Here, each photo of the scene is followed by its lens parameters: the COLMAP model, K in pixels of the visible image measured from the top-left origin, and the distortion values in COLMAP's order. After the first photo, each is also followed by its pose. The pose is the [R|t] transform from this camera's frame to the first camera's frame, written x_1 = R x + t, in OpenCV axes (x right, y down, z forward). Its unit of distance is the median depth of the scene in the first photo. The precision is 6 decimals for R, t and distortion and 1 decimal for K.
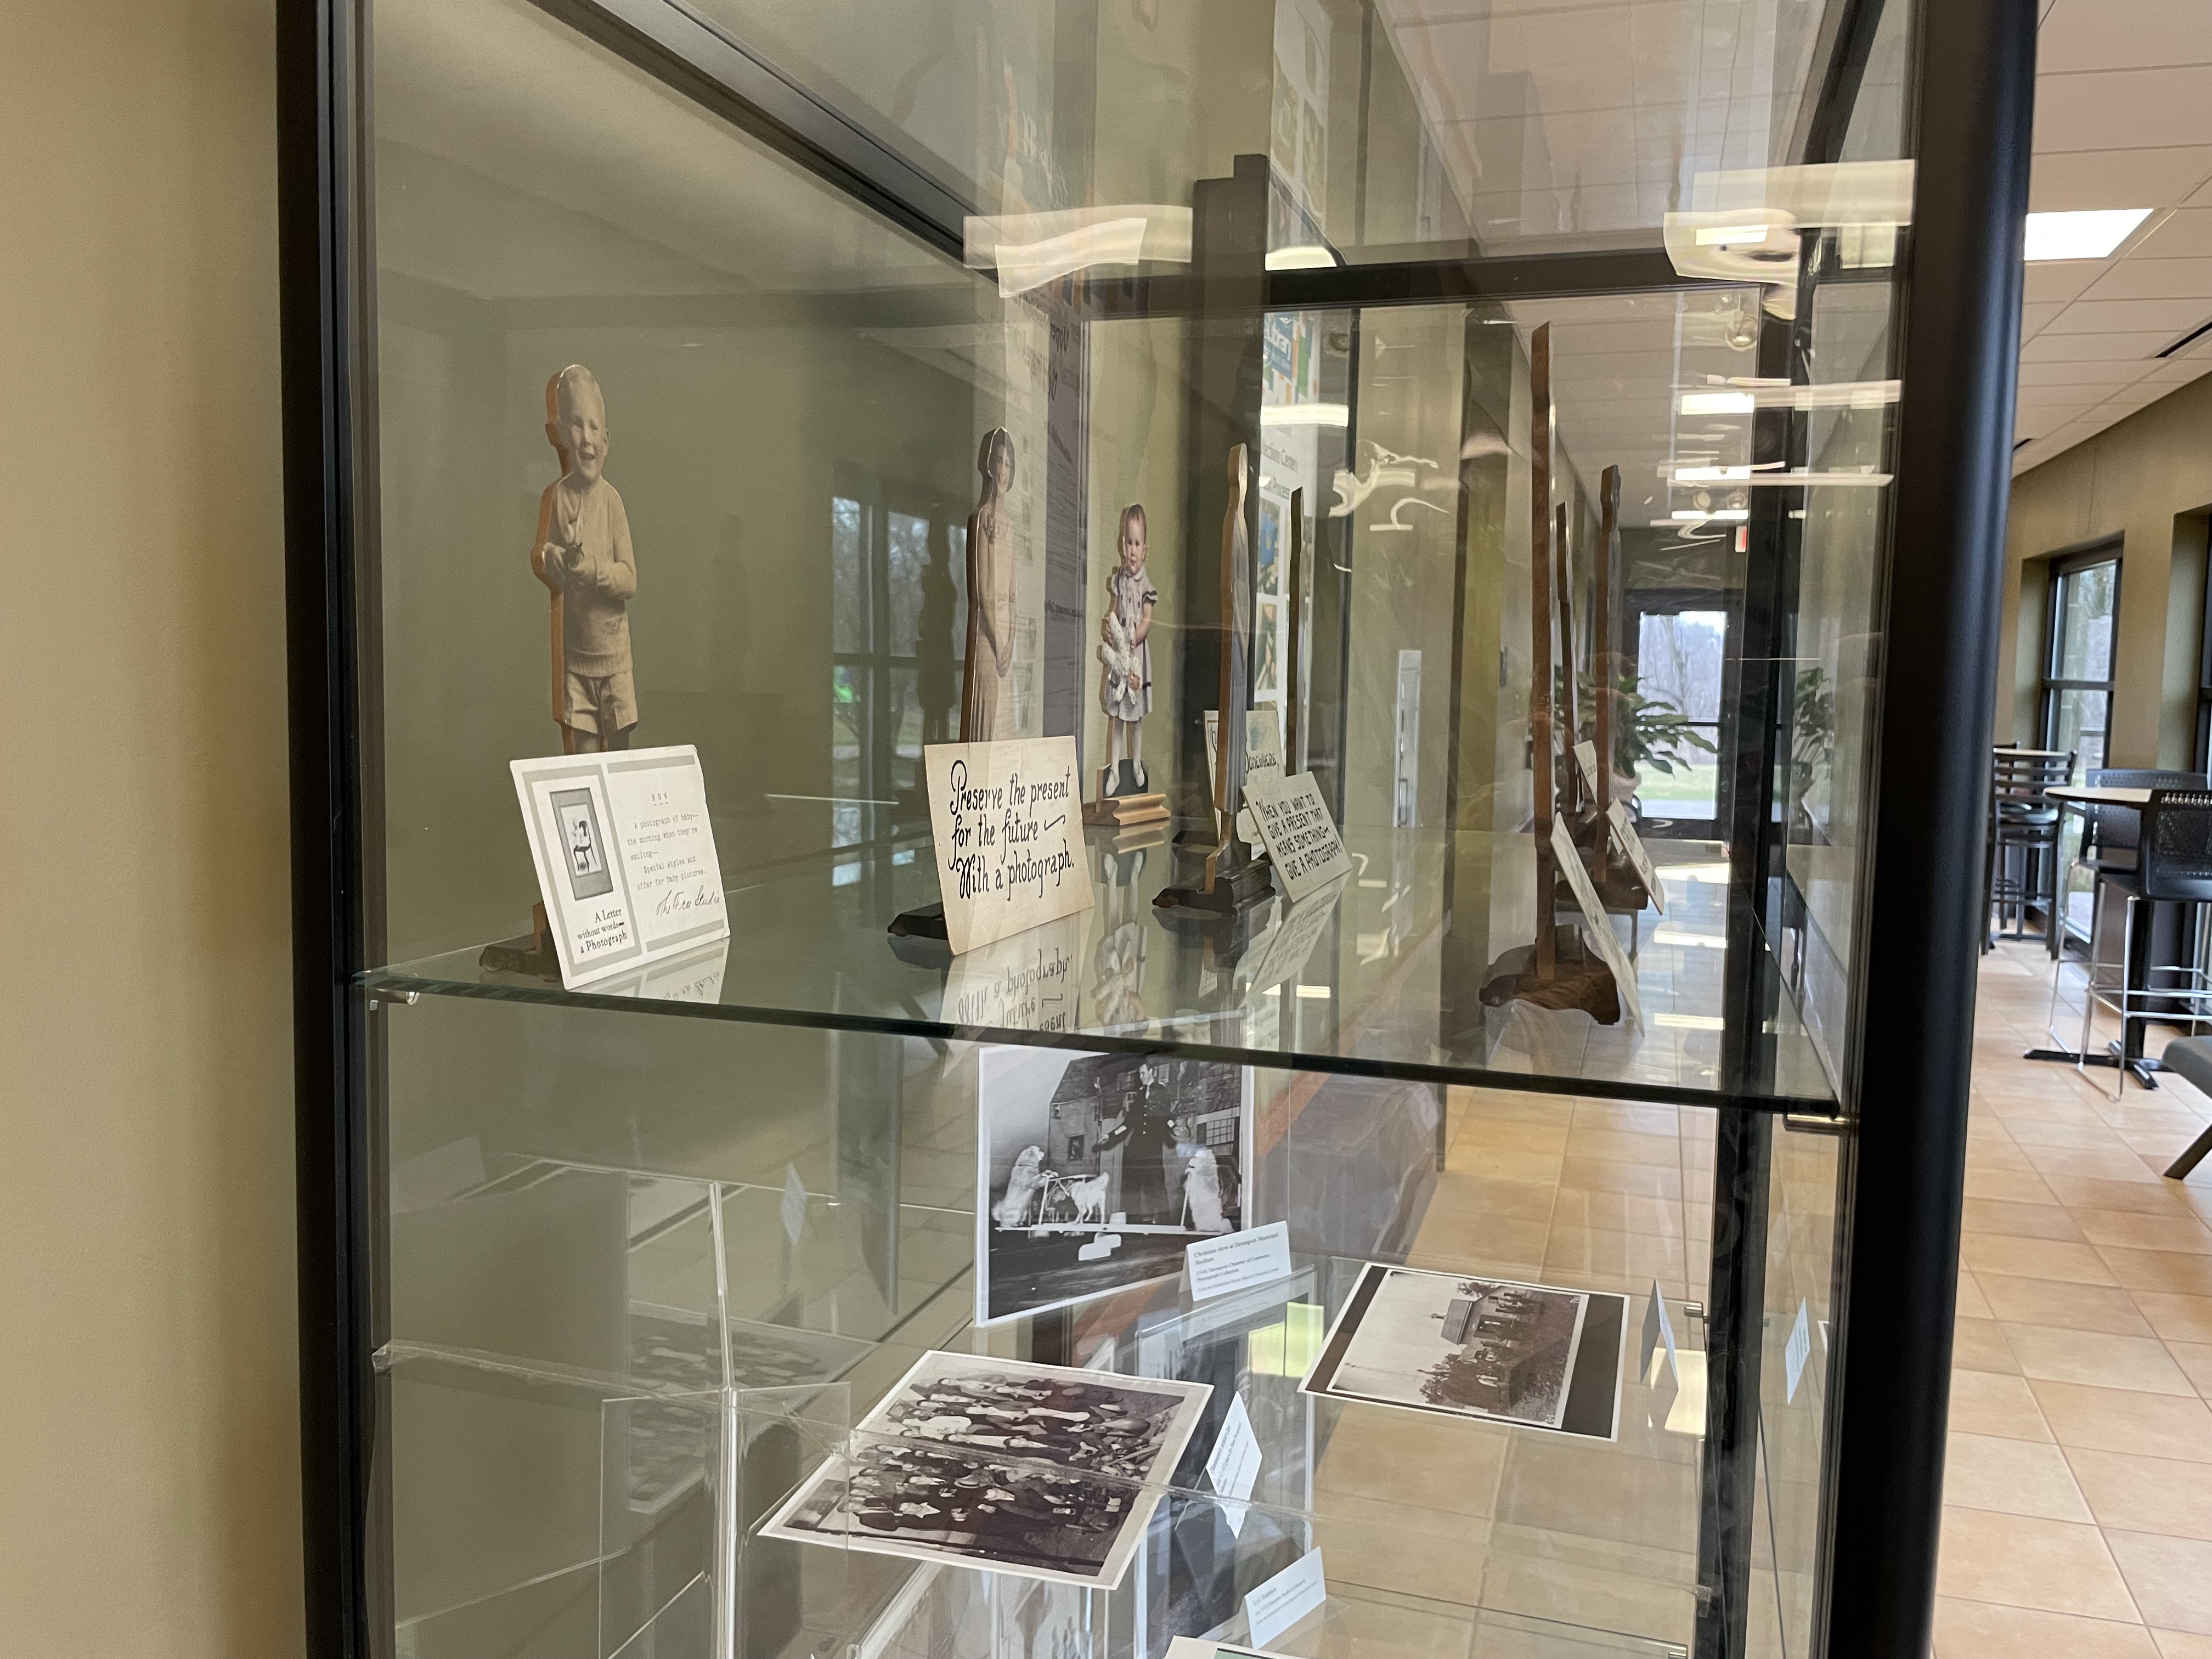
lens RADIAL K [[1688.8, 0, 1110.3], [0, 1688.8, 811.9], [0, 0, 1]] dist [0.075048, -0.094492]
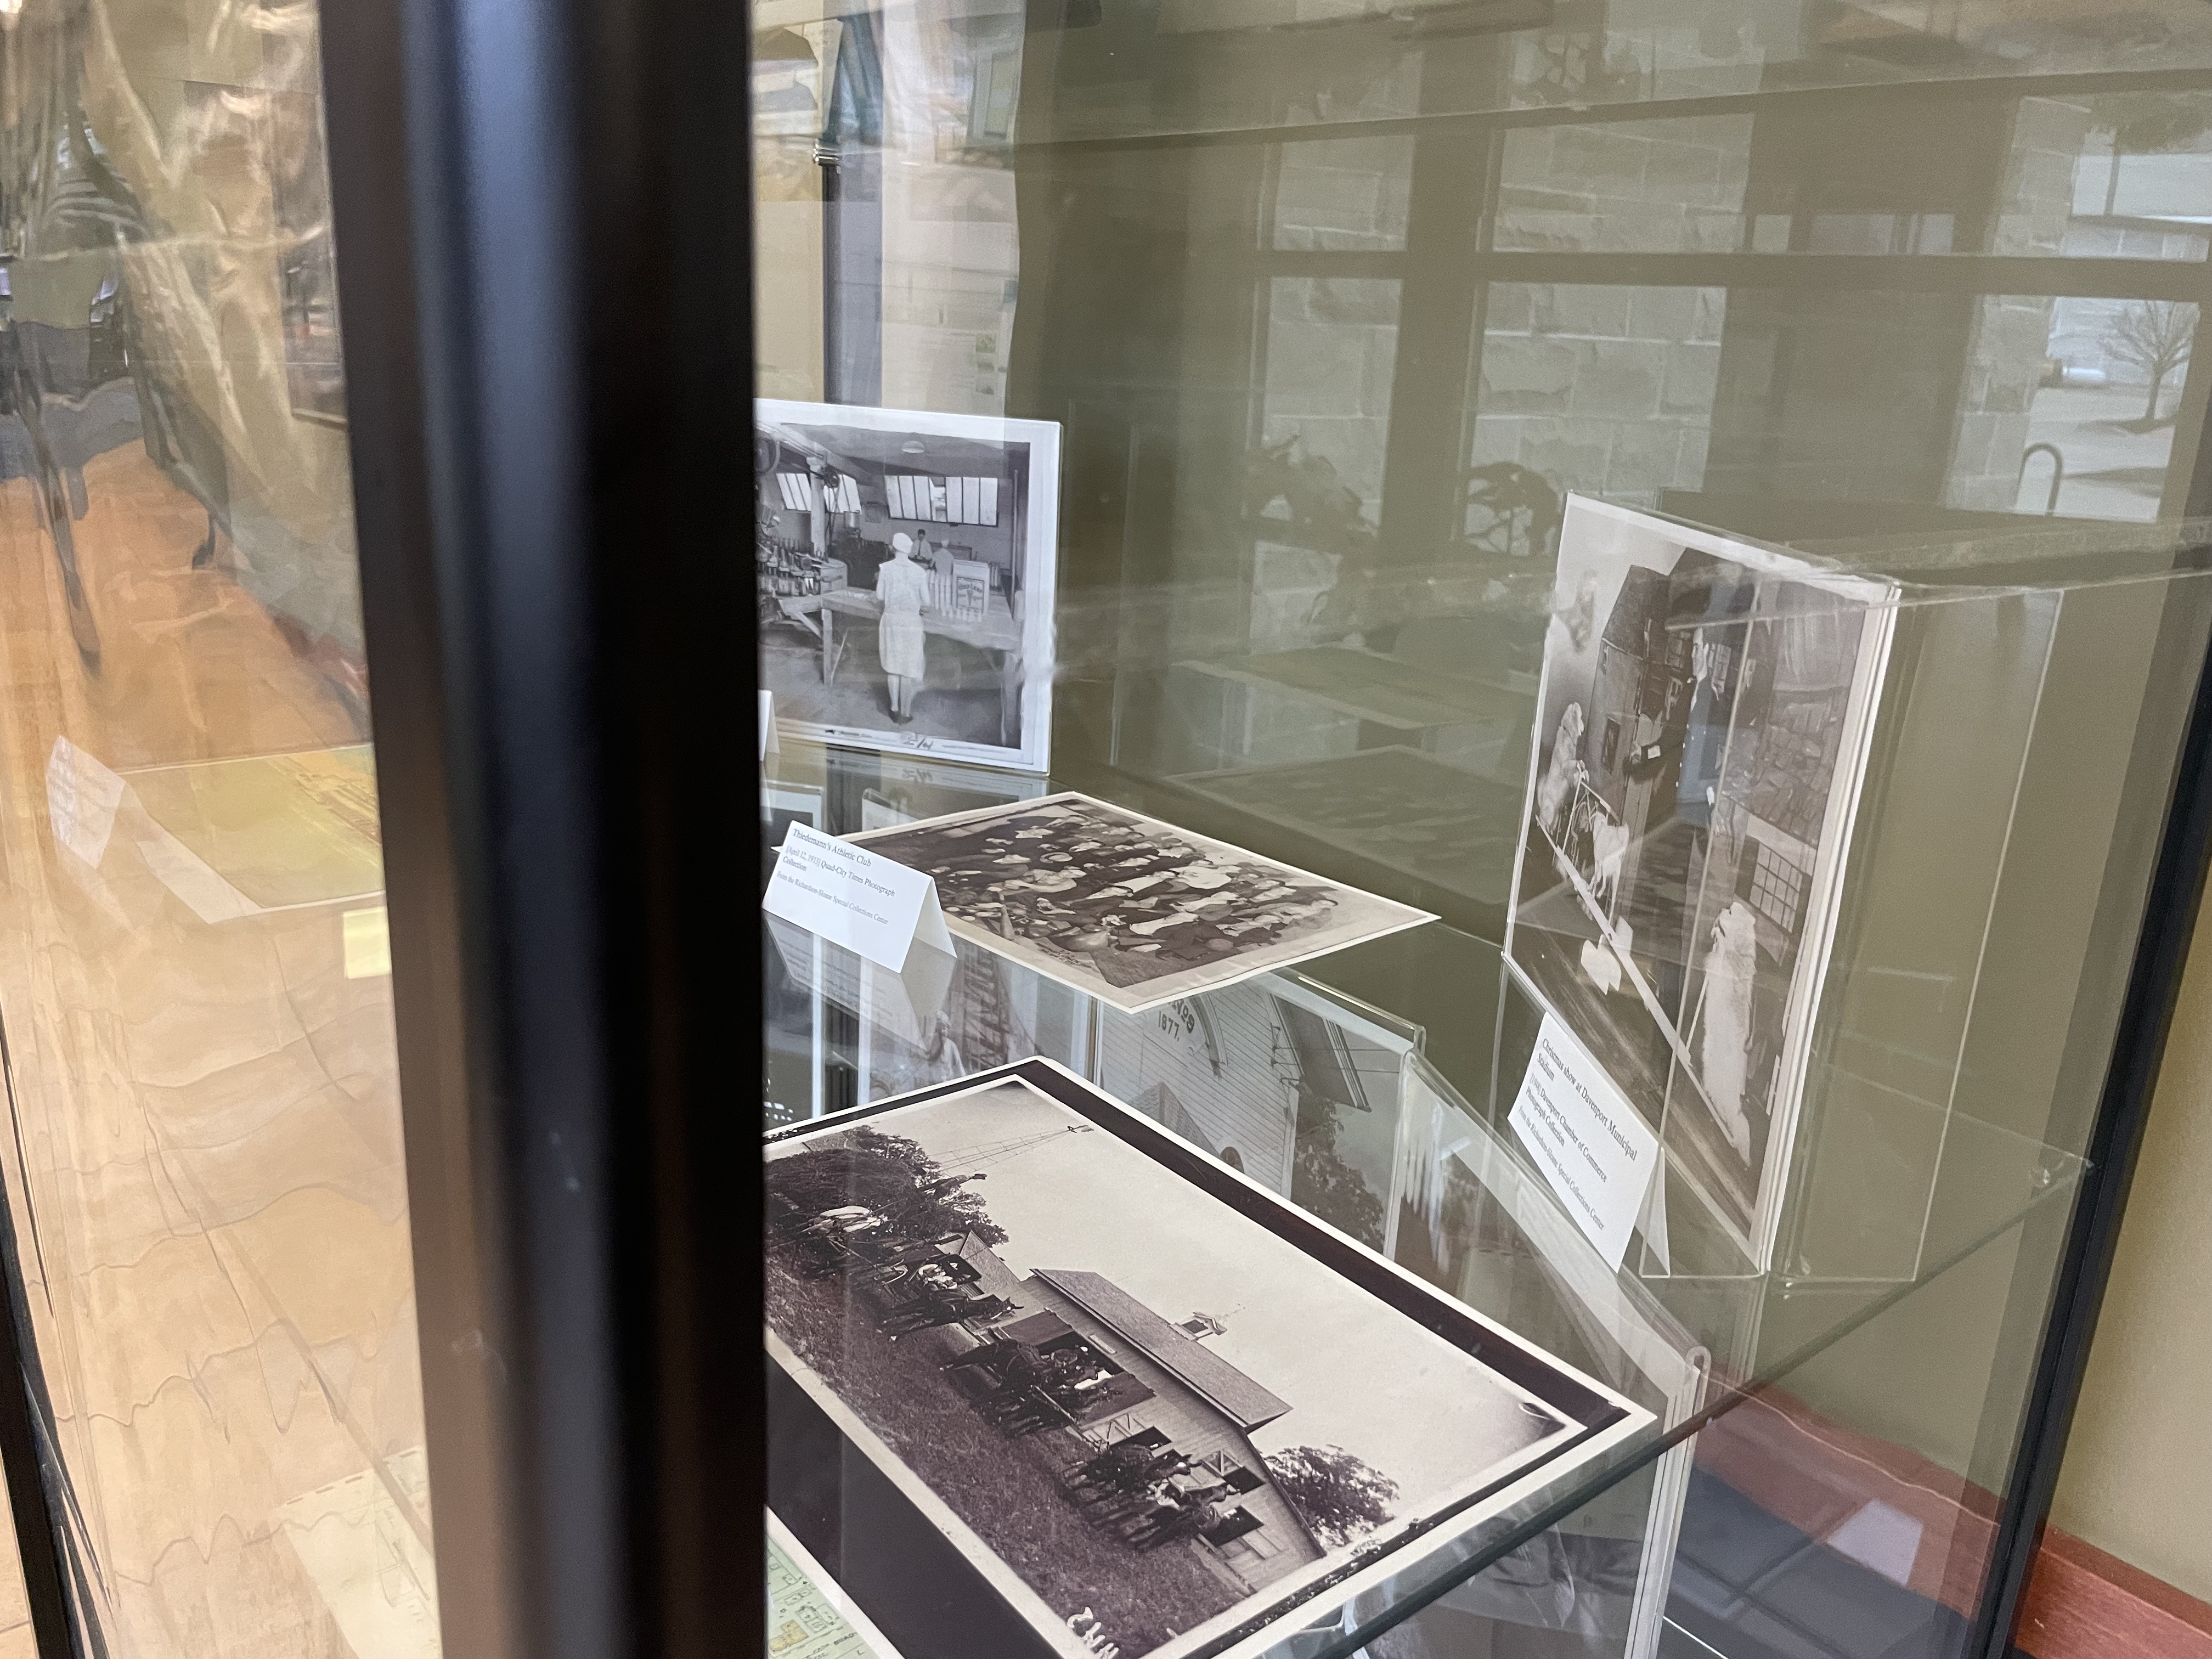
lens RADIAL K [[1688.8, 0, 1121.2], [0, 1688.8, 845.9], [0, 0, 1]] dist [0.075048, -0.094492]
pose [[-0.531497, 0.202471, -0.822506, 0.559343], [-0.130900, 0.939716, 0.315911, 0.100569], [0.836885, 0.275572, -0.472953, 1.314515]]
